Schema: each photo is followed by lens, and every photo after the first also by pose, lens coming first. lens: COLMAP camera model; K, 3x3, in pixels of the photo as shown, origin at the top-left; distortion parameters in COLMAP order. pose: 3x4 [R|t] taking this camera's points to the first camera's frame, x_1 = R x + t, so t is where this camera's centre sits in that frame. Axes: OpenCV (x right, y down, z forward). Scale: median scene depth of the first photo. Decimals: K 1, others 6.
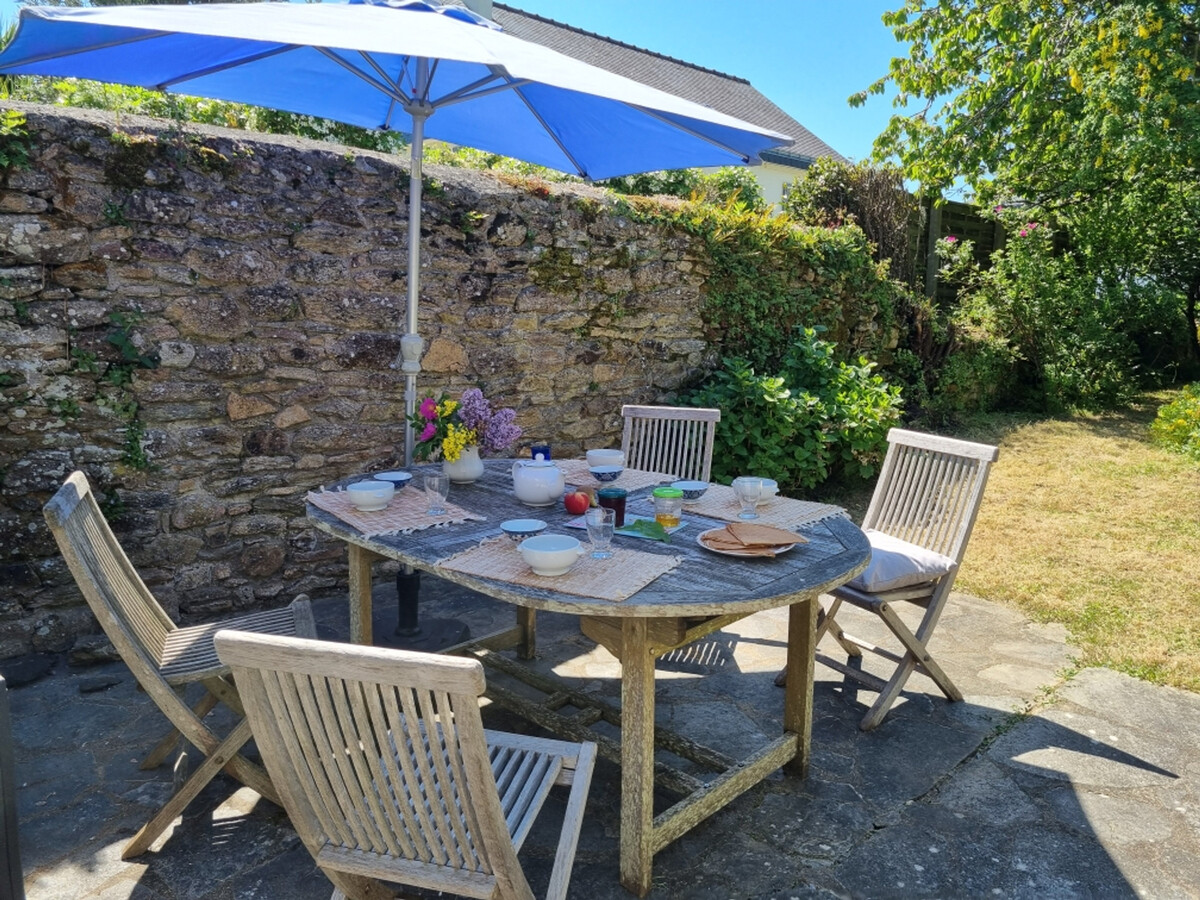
lens RADIAL K [[916.7, 0, 601.7], [0, 916.7, 437.3], [0, 0, 1]] dist [0.051231, -0.031612]
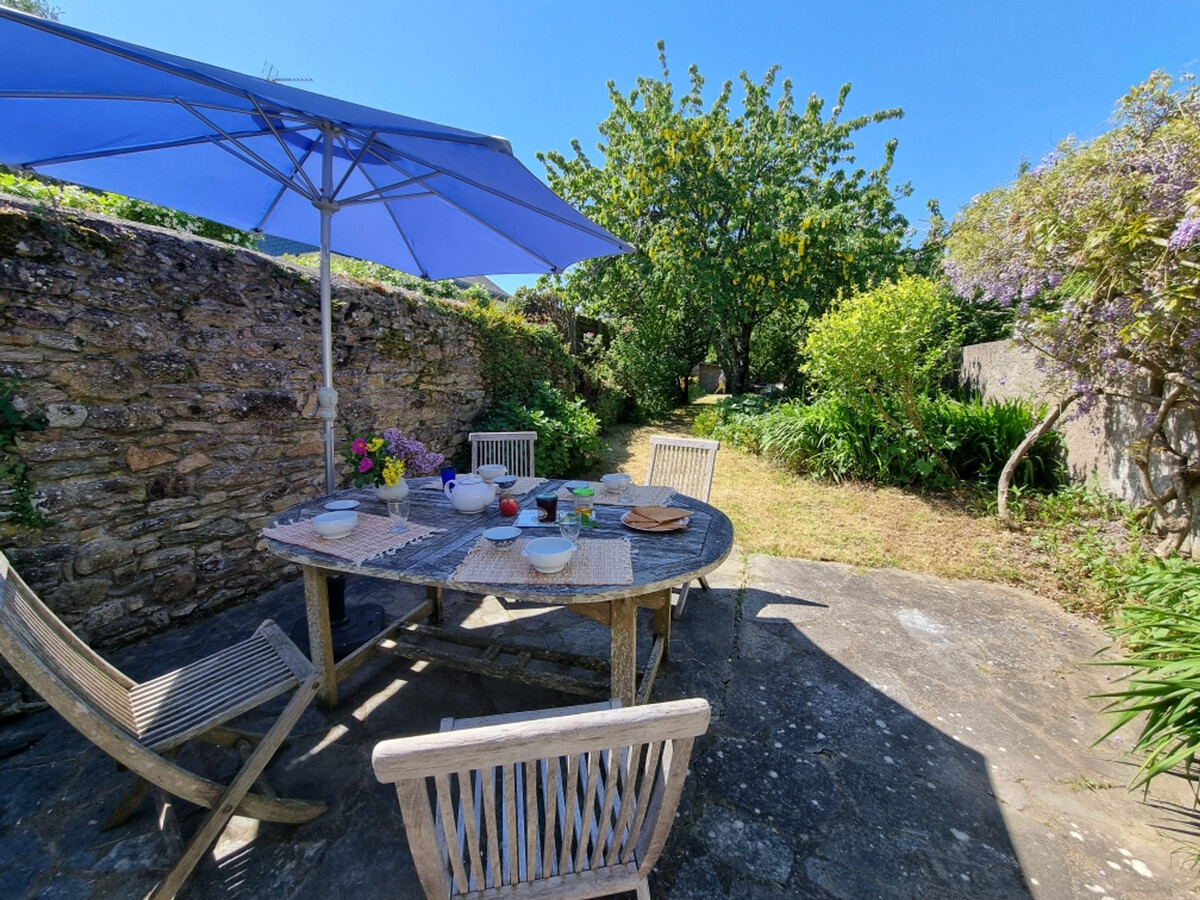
lens RADIAL K [[498.8, 0, 599.7], [0, 498.8, 447.0], [0, 0, 1]] dist [0.001069, -0.003887]
pose [[0.895190, -0.083093, 0.437870, -0.143382], [0.081888, 0.996406, 0.021671, -0.013467], [-0.438097, 0.016456, 0.898777, 0.186289]]
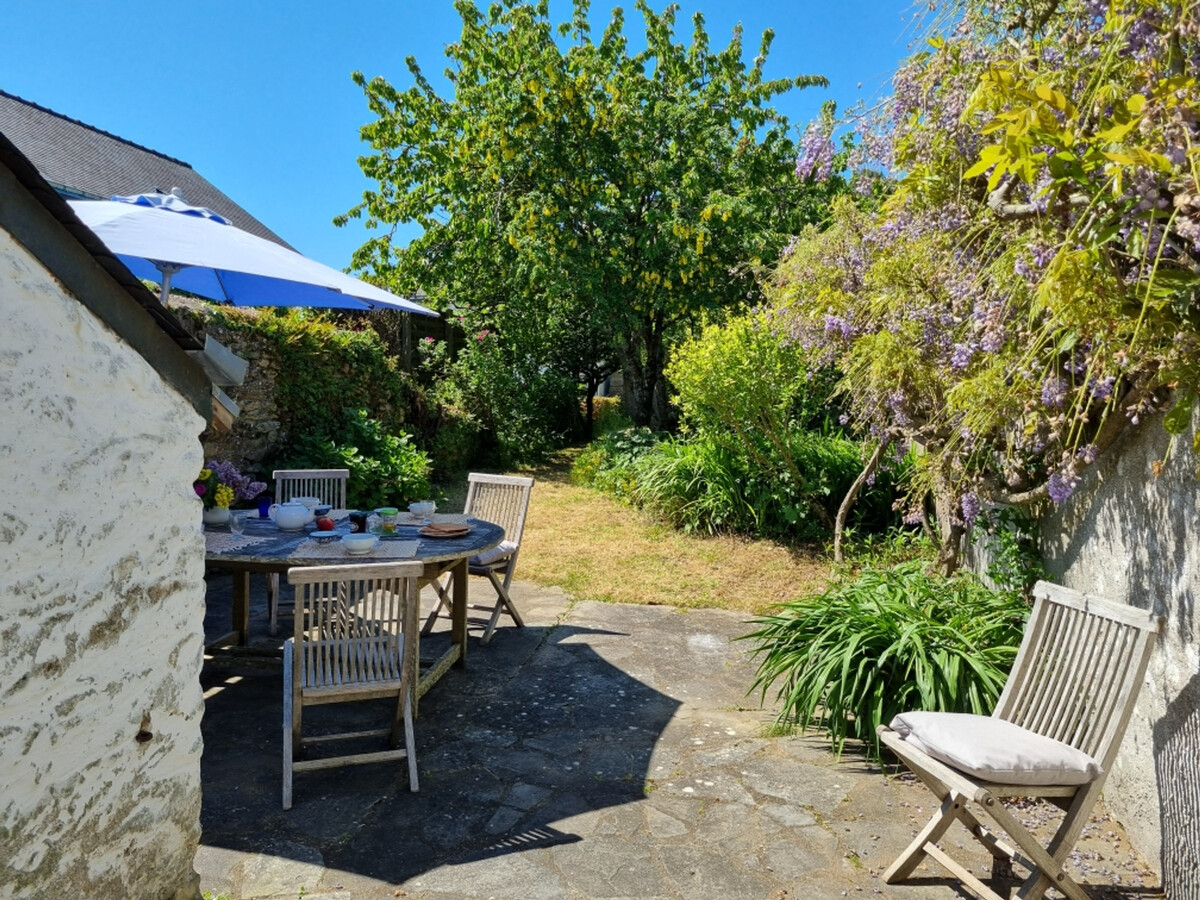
lens RADIAL K [[916.7, 0, 601.7], [0, 916.7, 437.3], [0, 0, 1]] dist [0.051231, -0.031612]
pose [[0.821193, -0.034131, 0.569629, -0.358497], [0.078667, 0.995450, -0.053764, 0.028031], [-0.565202, 0.088962, 0.820141, -0.410741]]
